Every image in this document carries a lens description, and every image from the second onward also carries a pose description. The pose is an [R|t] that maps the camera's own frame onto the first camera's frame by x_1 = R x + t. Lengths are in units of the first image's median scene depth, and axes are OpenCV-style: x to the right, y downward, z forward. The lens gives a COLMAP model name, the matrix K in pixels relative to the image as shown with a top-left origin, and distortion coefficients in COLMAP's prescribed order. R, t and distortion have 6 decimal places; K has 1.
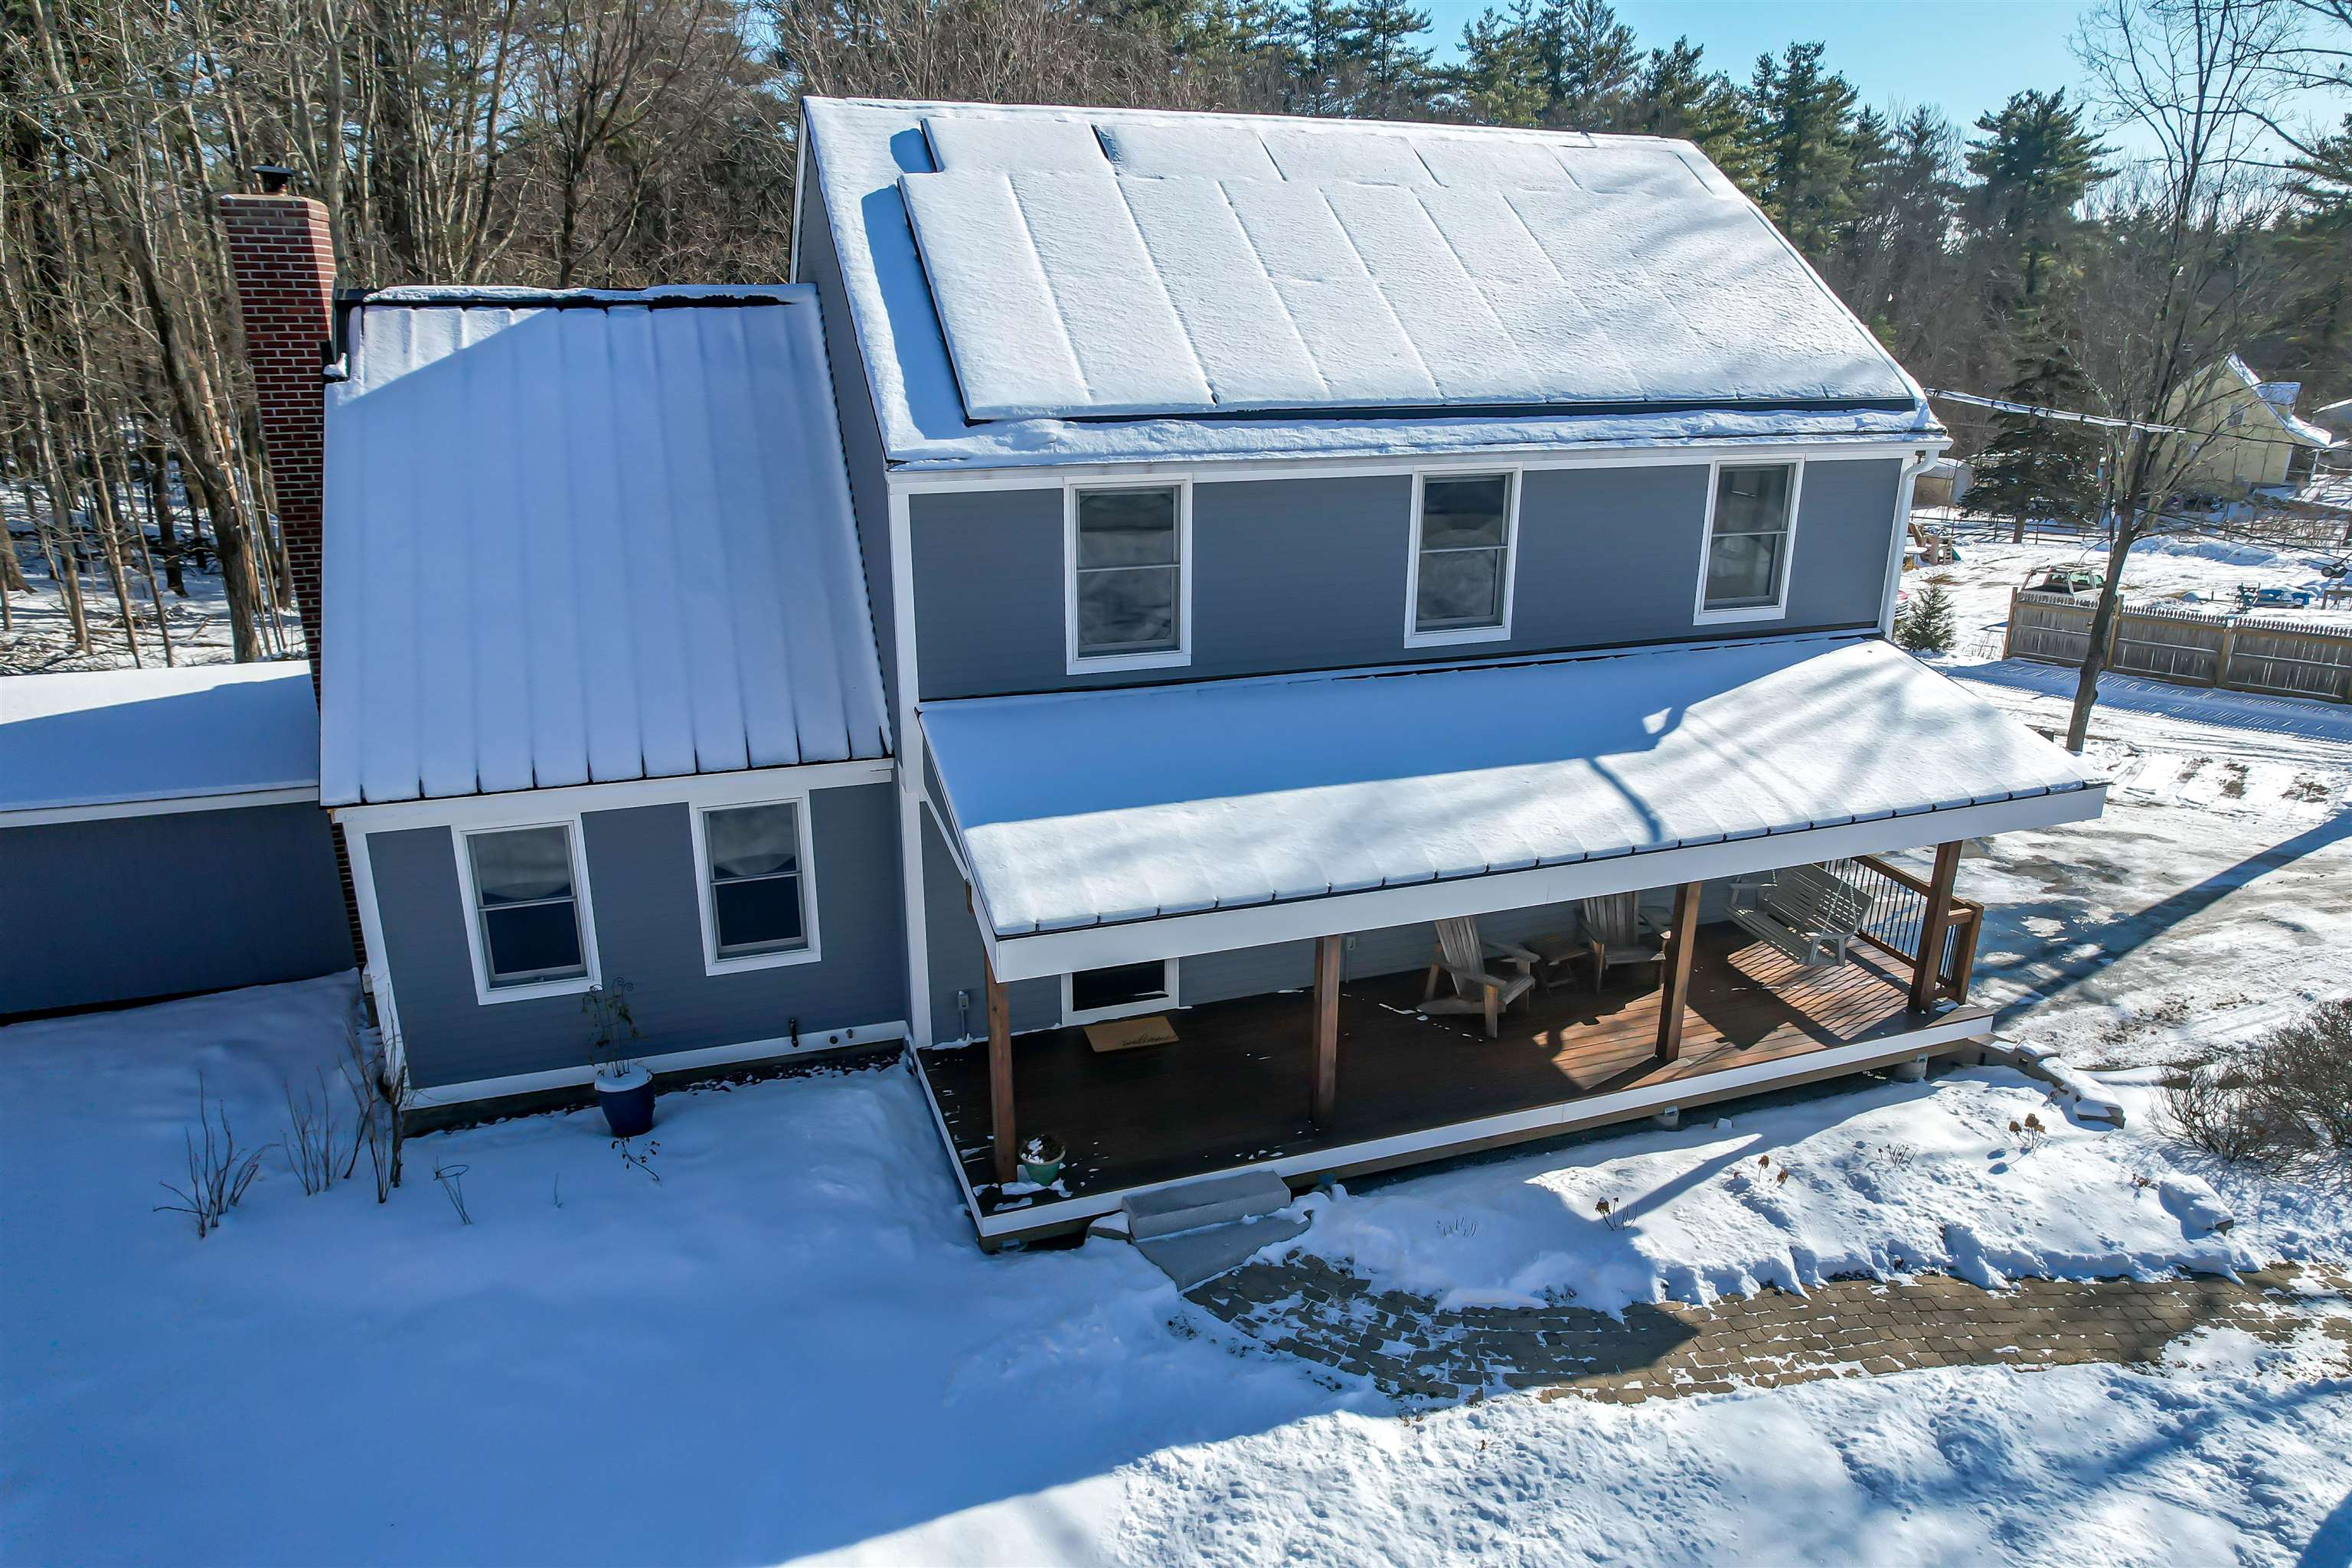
lens RADIAL K [[1501.5, 0, 1176.0], [0, 1501.5, 784.0], [0, 0, 1]] dist [-0.069918, 0.060089]
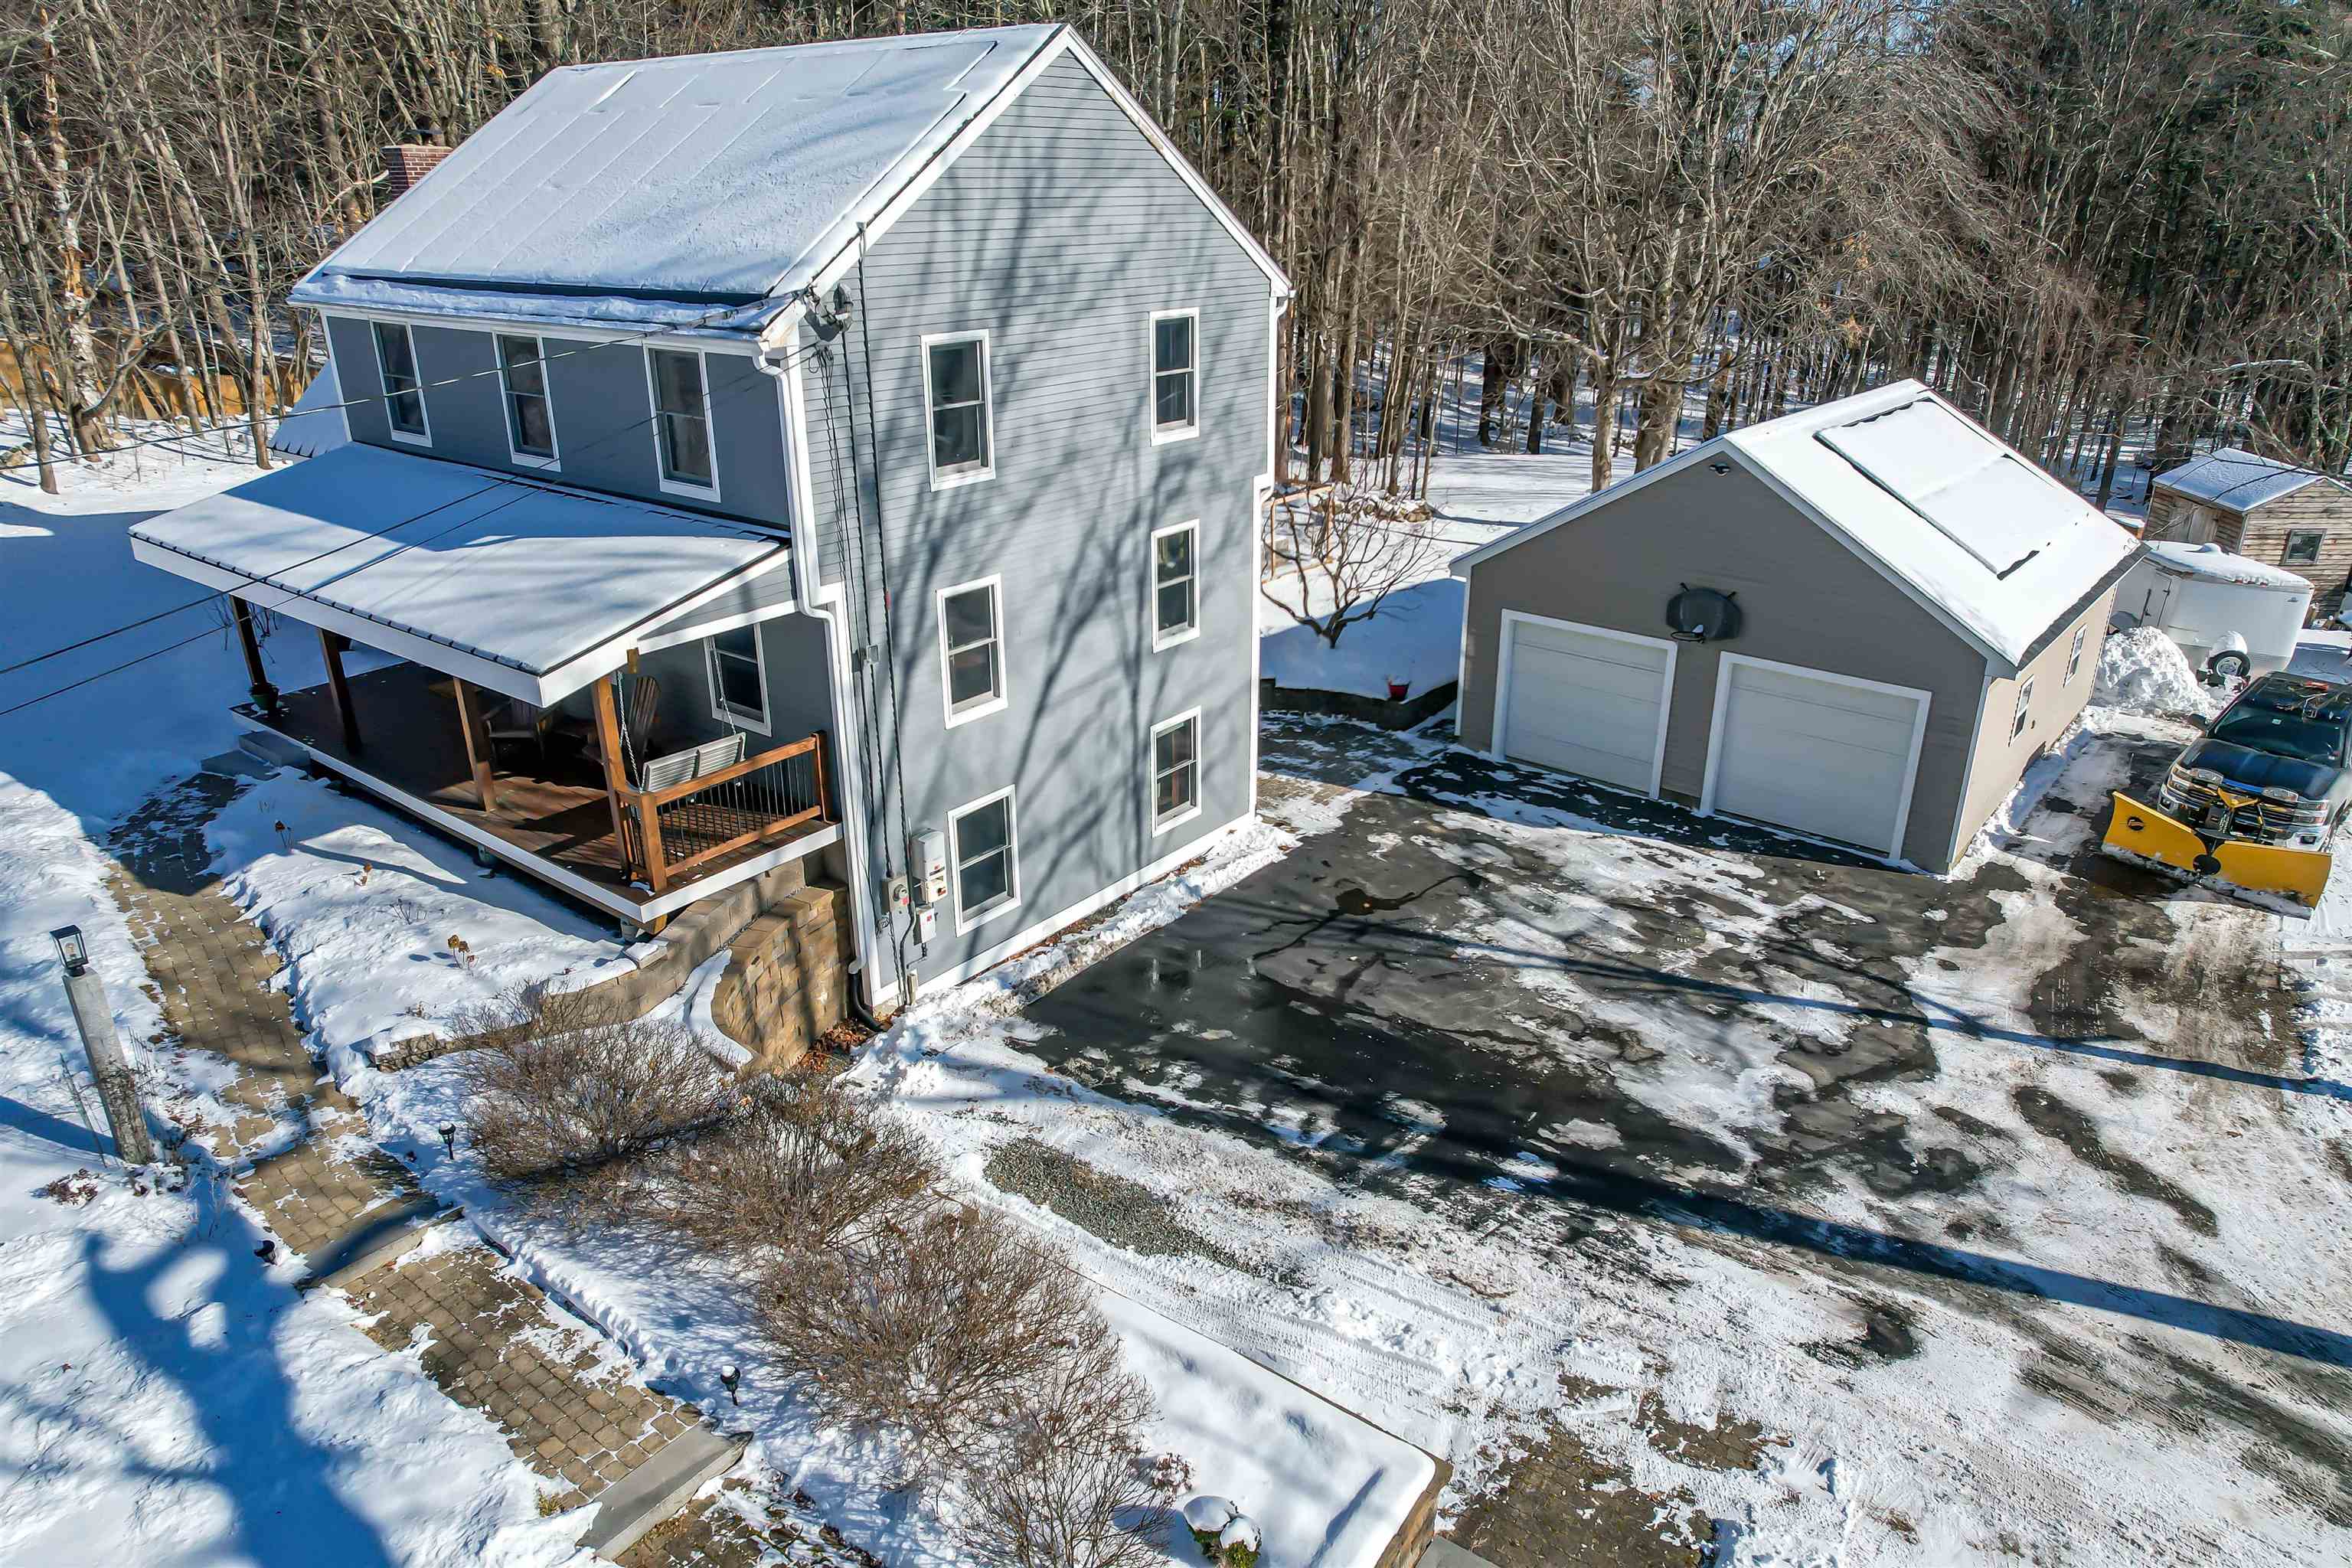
lens RADIAL K [[1501.5, 0, 1176.0], [0, 1501.5, 784.0], [0, 0, 1]] dist [-0.069918, 0.060089]
pose [[0.545798, 0.308348, -0.779119, 1.127914], [-0.263258, 0.945848, 0.189913, -0.159581], [0.795487, 0.101455, 0.597417, 0.491996]]
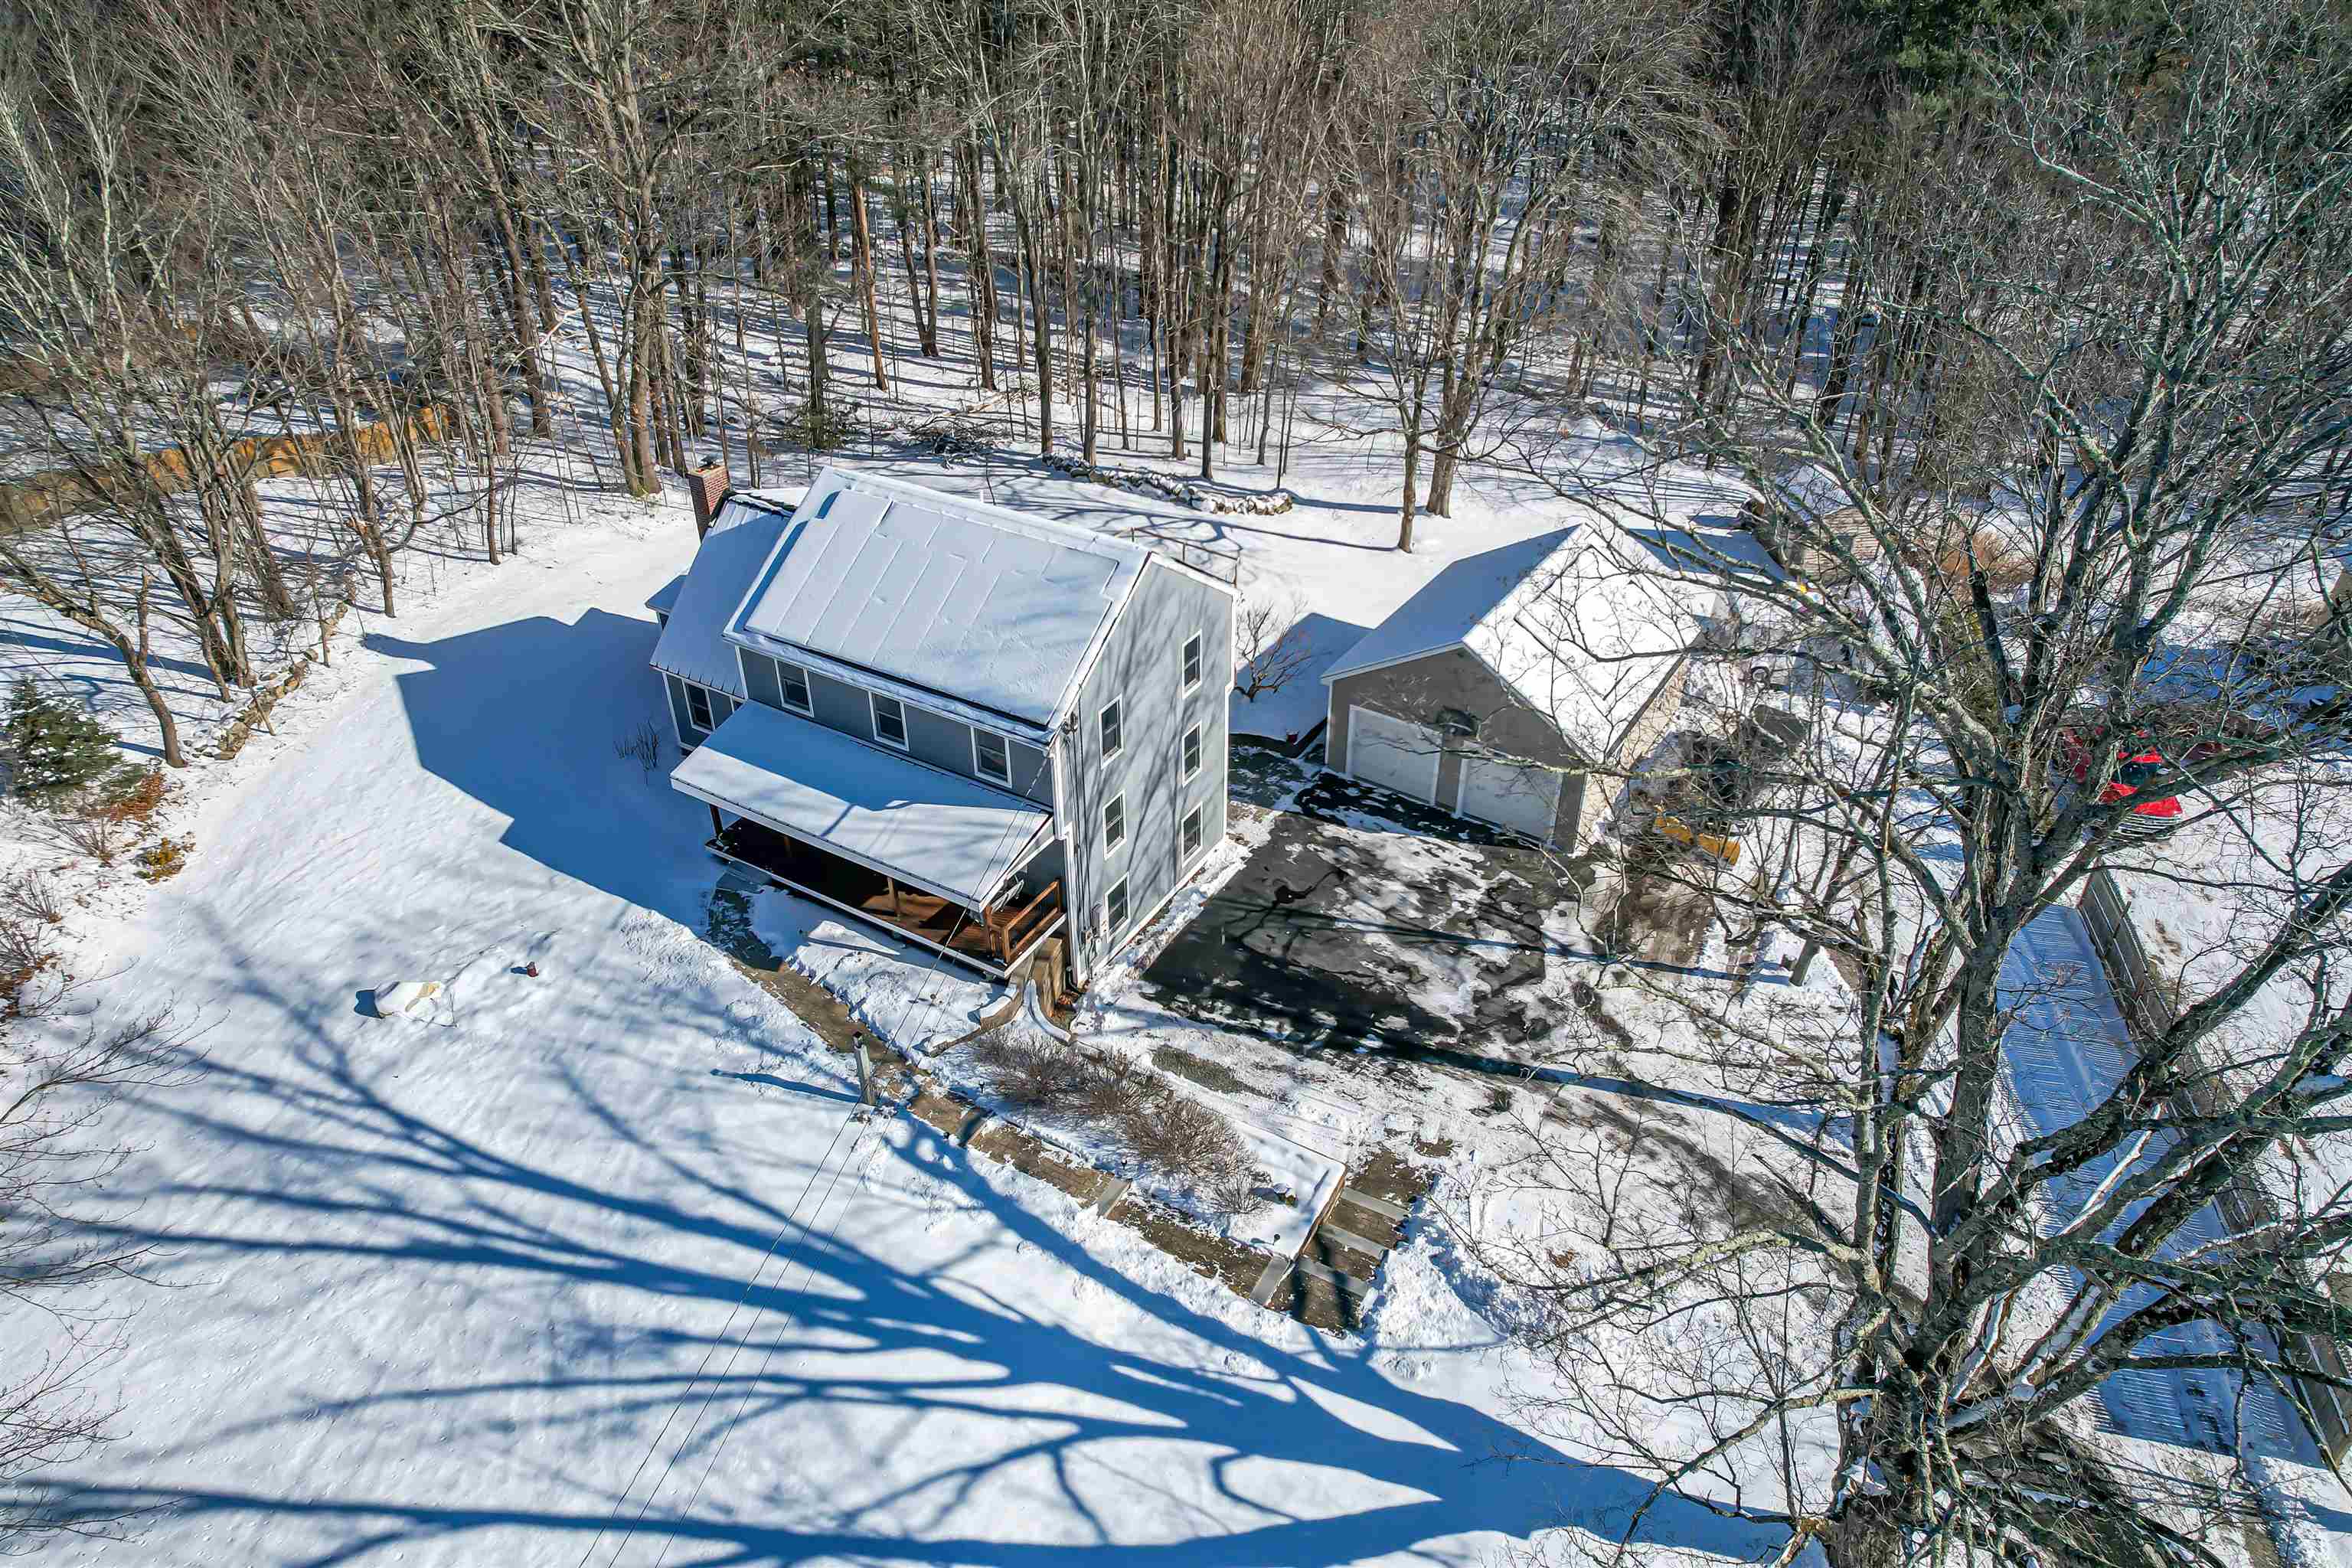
lens RADIAL K [[1501.5, 0, 1176.0], [0, 1501.5, 784.0], [0, 0, 1]] dist [-0.069918, 0.060089]
pose [[0.643450, 0.424489, -0.637009, 1.604813], [-0.239207, 0.901988, 0.359440, -0.797247], [0.727154, -0.078905, 0.681925, -0.340101]]
